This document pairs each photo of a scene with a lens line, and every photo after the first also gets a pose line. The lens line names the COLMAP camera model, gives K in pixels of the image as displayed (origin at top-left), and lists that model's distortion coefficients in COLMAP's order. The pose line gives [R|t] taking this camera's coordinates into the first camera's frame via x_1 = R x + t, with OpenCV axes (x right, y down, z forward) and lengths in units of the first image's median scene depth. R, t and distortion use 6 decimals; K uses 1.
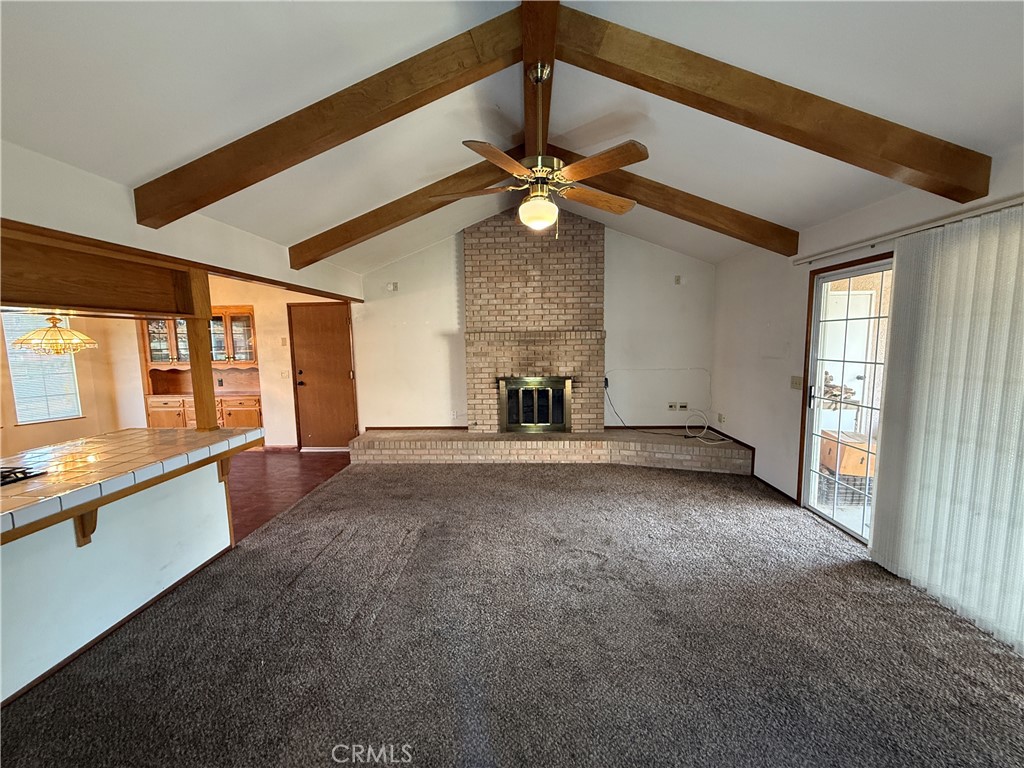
lens RADIAL K [[409.6, 0, 509.6], [0, 409.6, 384.4], [0, 0, 1]] dist [-0.000501, -0.000067]
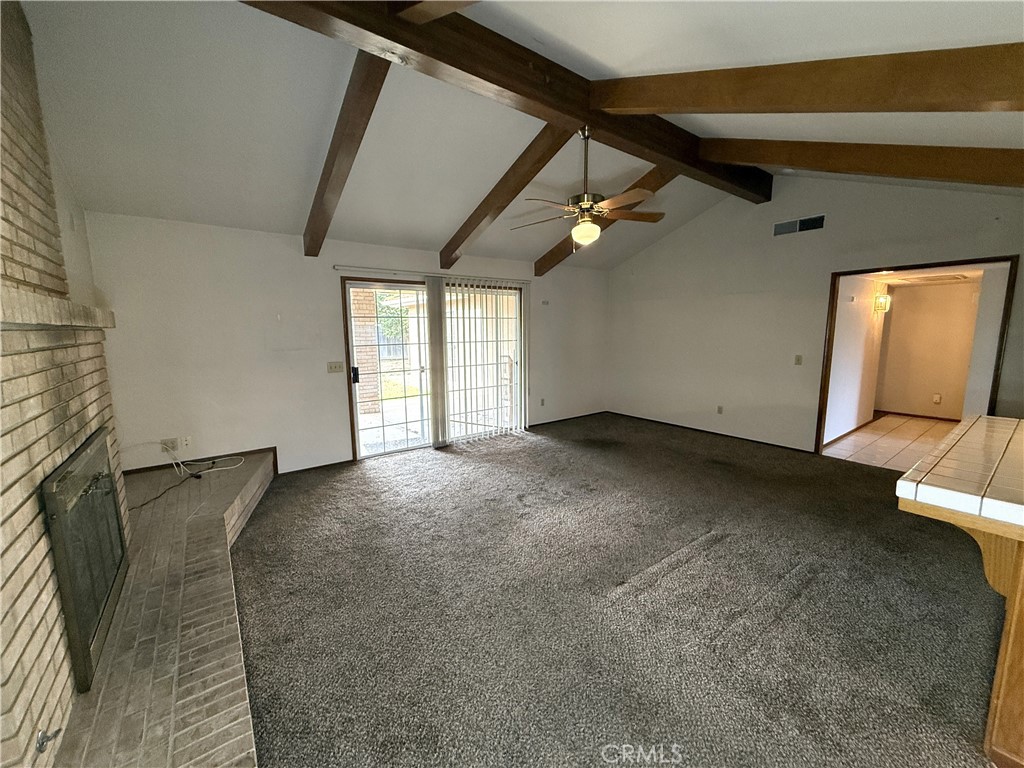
lens RADIAL K [[409.6, 0, 509.6], [0, 409.6, 384.4], [0, 0, 1]] dist [-0.000501, -0.000067]
pose [[-0.635687, -0.084781, 0.767277, -0.373509], [0.103078, 0.975727, 0.193214, -0.091022], [-0.765034, 0.201913, -0.611518, 0.923514]]
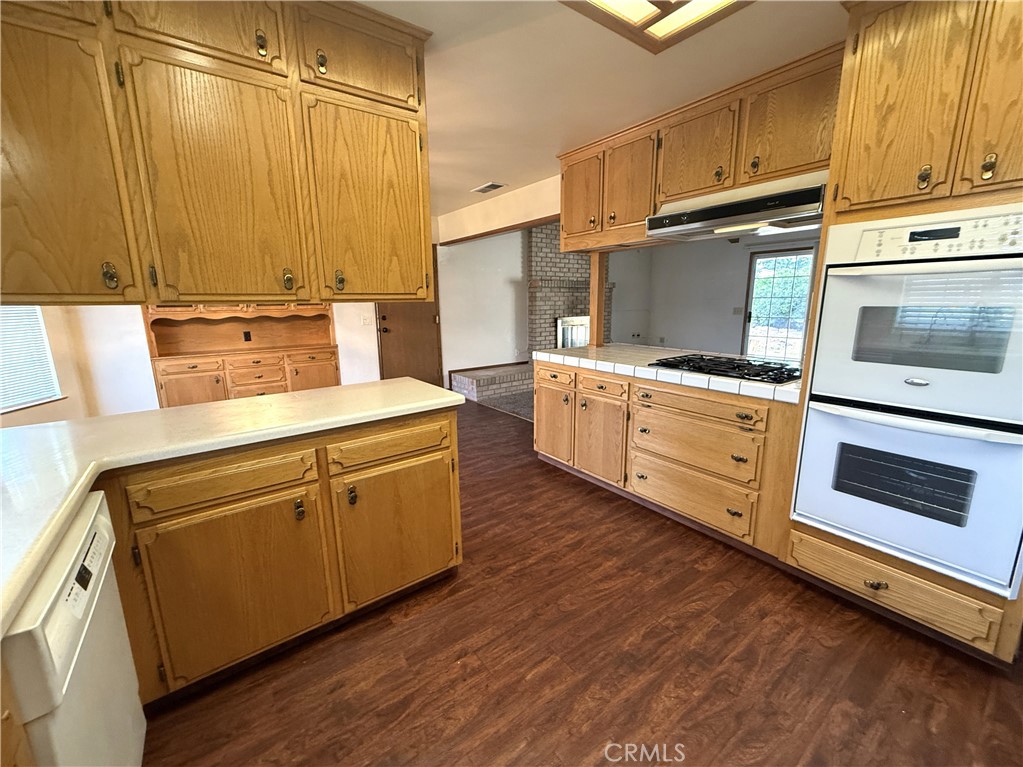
lens RADIAL K [[409.2, 0, 509.1], [0, 409.2, 383.9], [0, 0, 1]] dist [-0.000501, -0.000067]
pose [[0.775032, -0.119831, 0.620456, -0.933661], [0.066739, 0.991886, 0.108200, 0.038301], [-0.628387, -0.042449, 0.776742, 0.114375]]
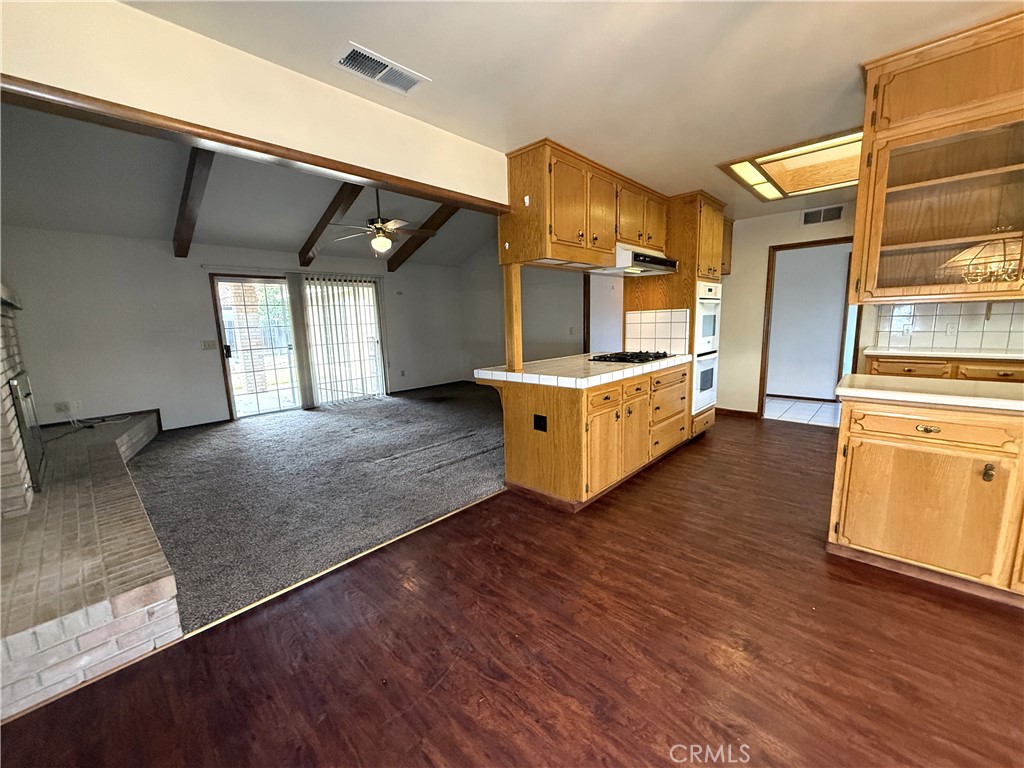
lens RADIAL K [[409.6, 0, 509.6], [0, 409.6, 384.4], [0, 0, 1]] dist [-0.000501, -0.000067]
pose [[-0.759571, -0.061173, 0.647541, -0.769366], [0.114343, 0.967504, 0.225525, -0.053419], [-0.640295, 0.245344, -0.727893, 0.972489]]
